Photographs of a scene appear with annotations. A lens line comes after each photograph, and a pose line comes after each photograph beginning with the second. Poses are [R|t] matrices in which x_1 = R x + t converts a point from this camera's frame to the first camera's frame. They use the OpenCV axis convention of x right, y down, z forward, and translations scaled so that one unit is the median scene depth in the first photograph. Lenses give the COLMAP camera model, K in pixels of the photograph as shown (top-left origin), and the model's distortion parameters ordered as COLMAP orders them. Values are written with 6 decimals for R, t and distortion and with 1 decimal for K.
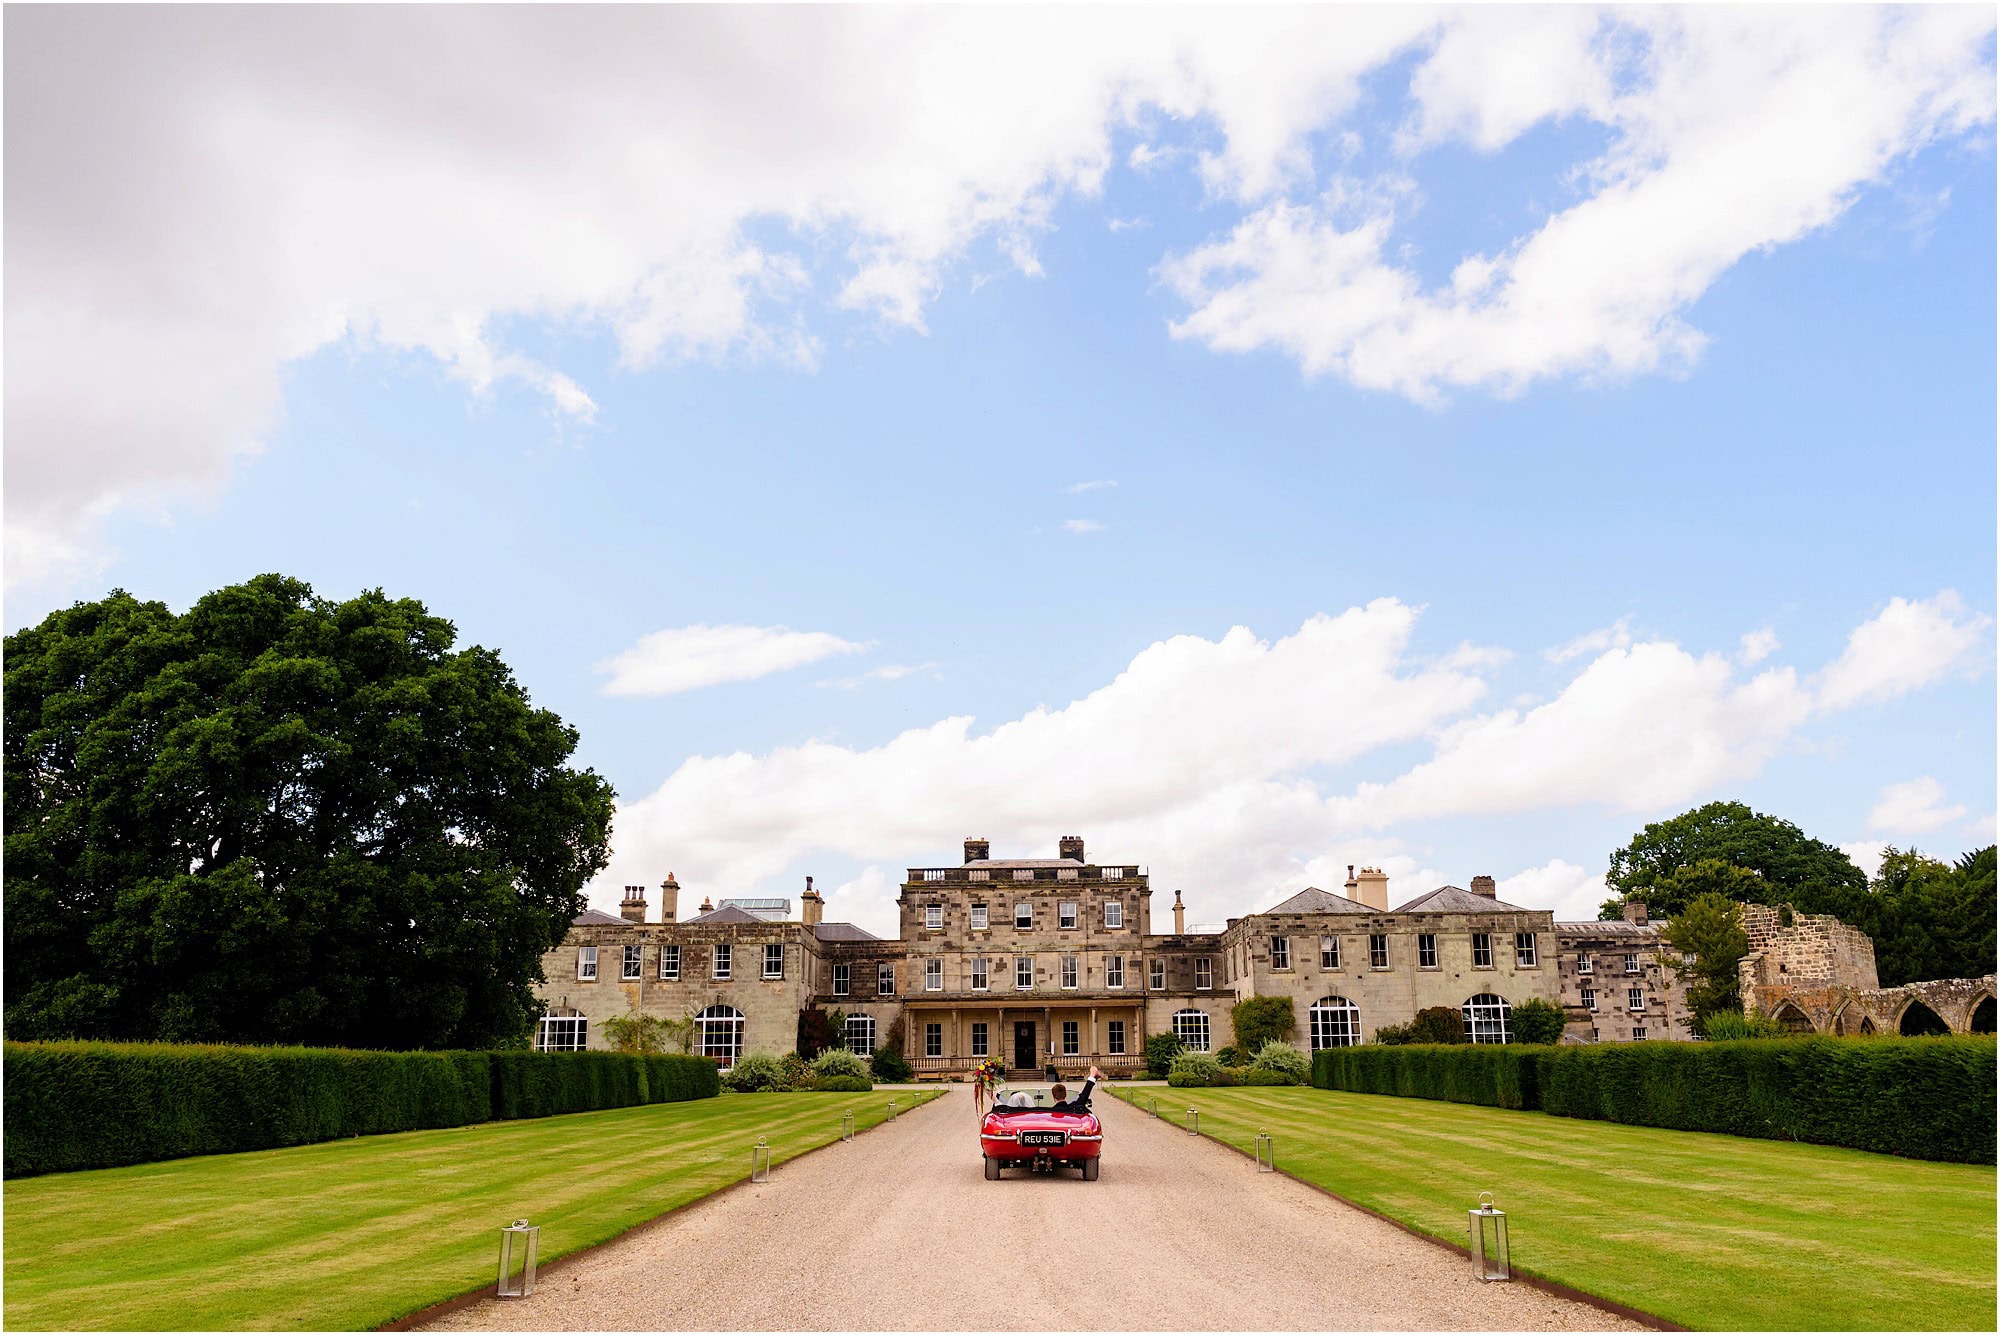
lens RADIAL K [[1510.9, 0, 1030.7], [0, 1510.9, 646.4], [0, 0, 1]] dist [-0.002473, 0.009208]
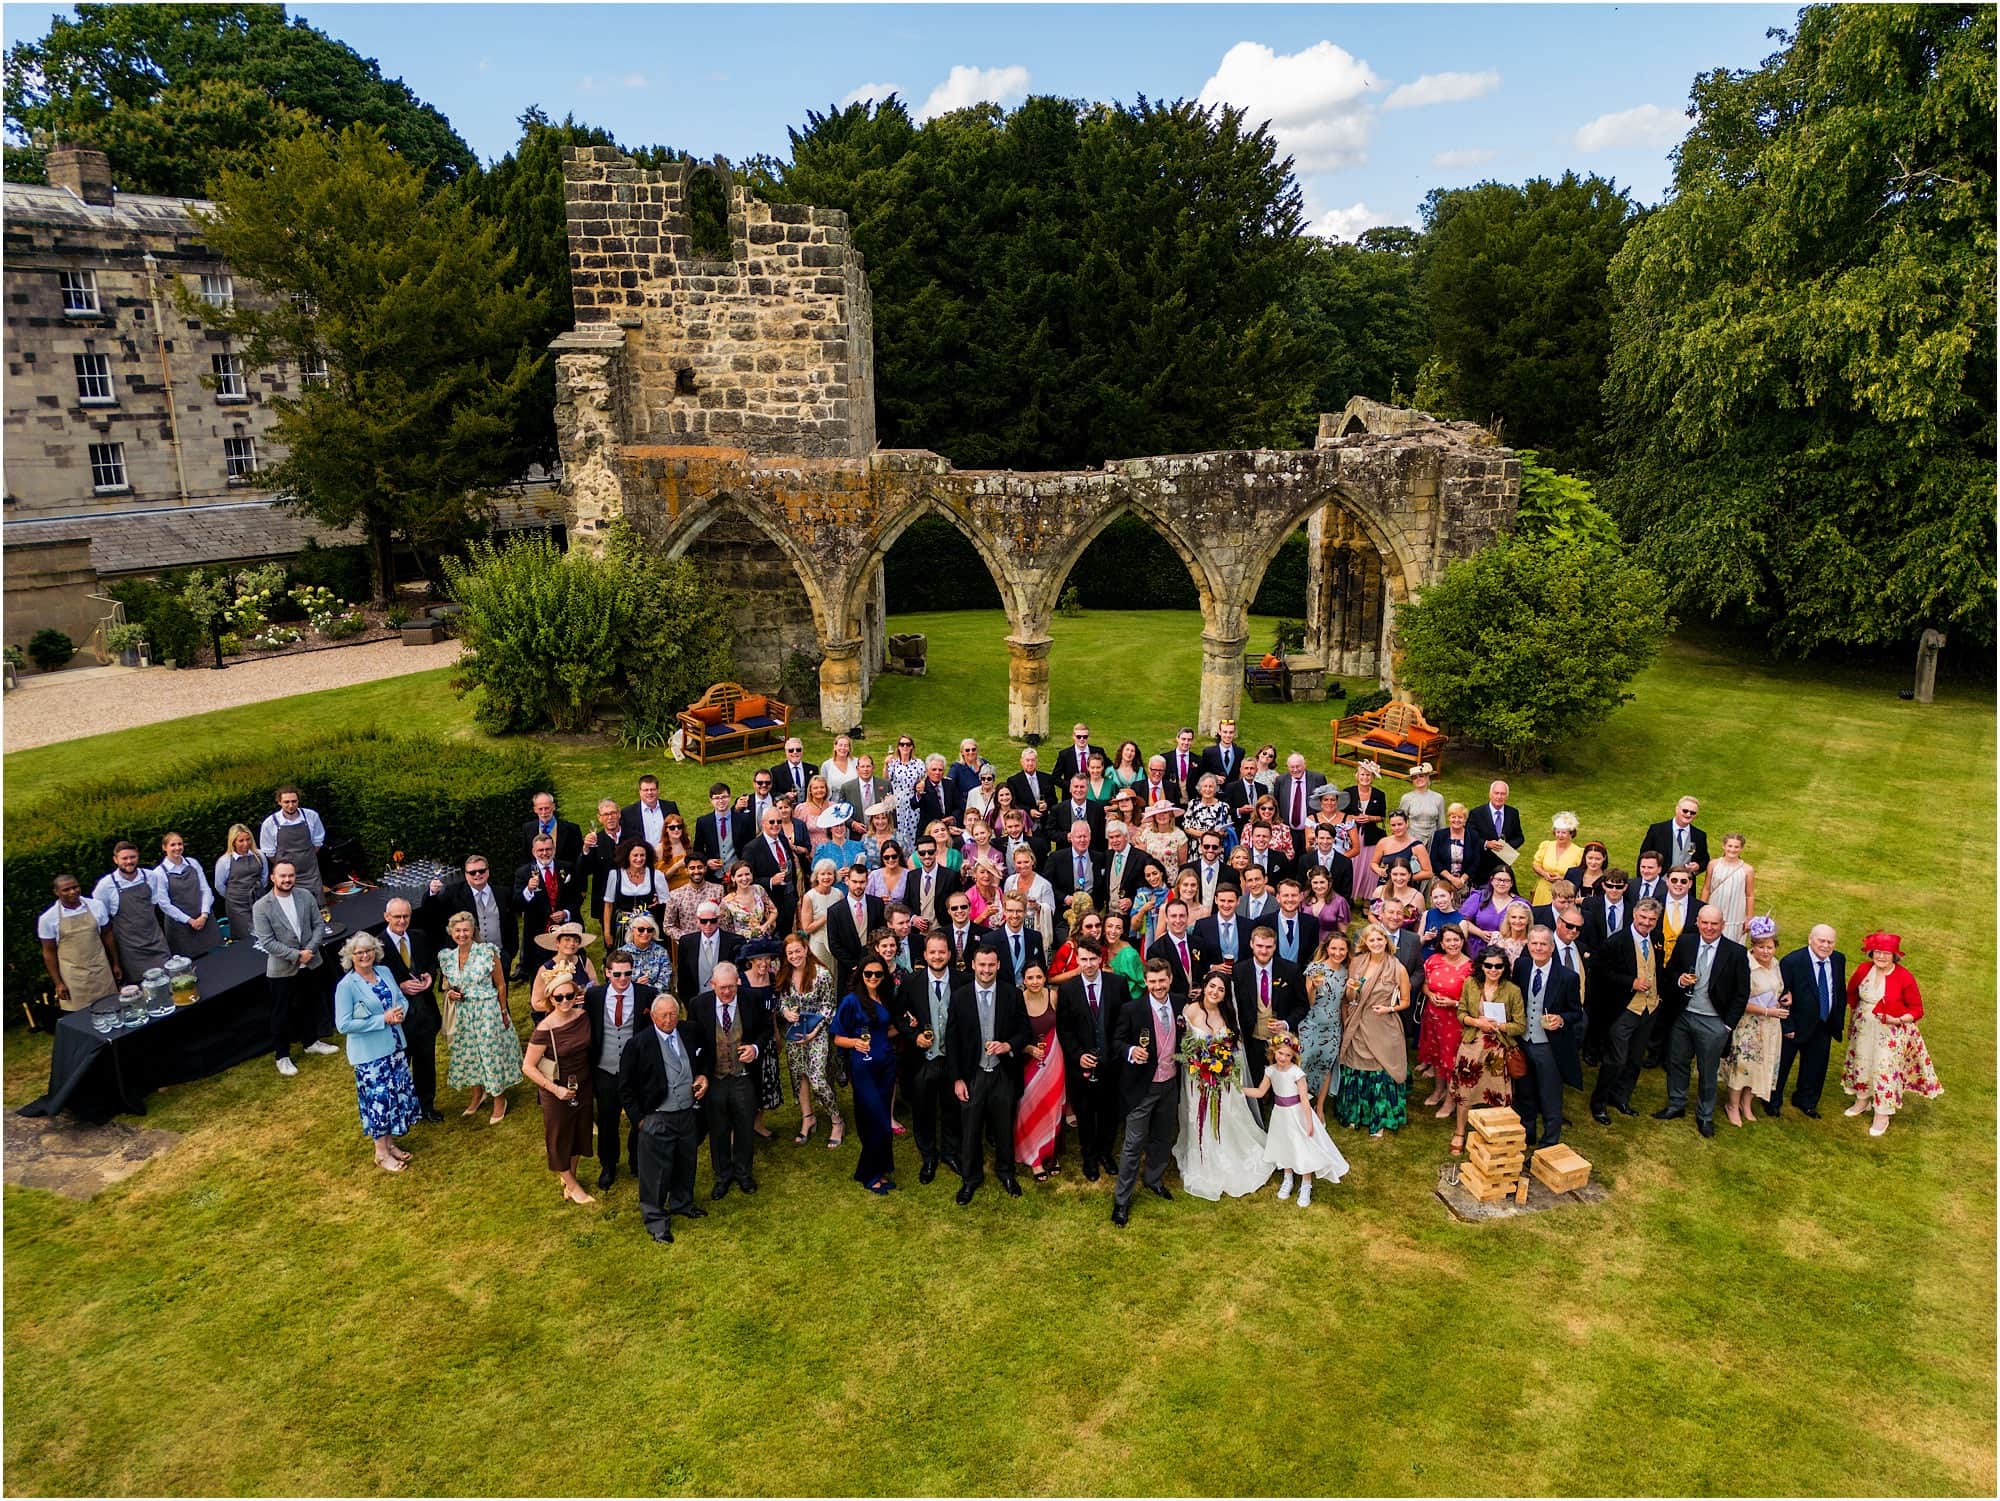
lens RADIAL K [[1446.4, 0, 1019.6], [0, 1446.4, 774.0], [0, 0, 1]] dist [0.073914, -0.060356]
pose [[0.593110, -0.207685, 0.777874, 0.292352], [-0.217438, 0.888936, 0.403129, 0.150450], [-0.775204, -0.408239, 0.482078, 0.775562]]
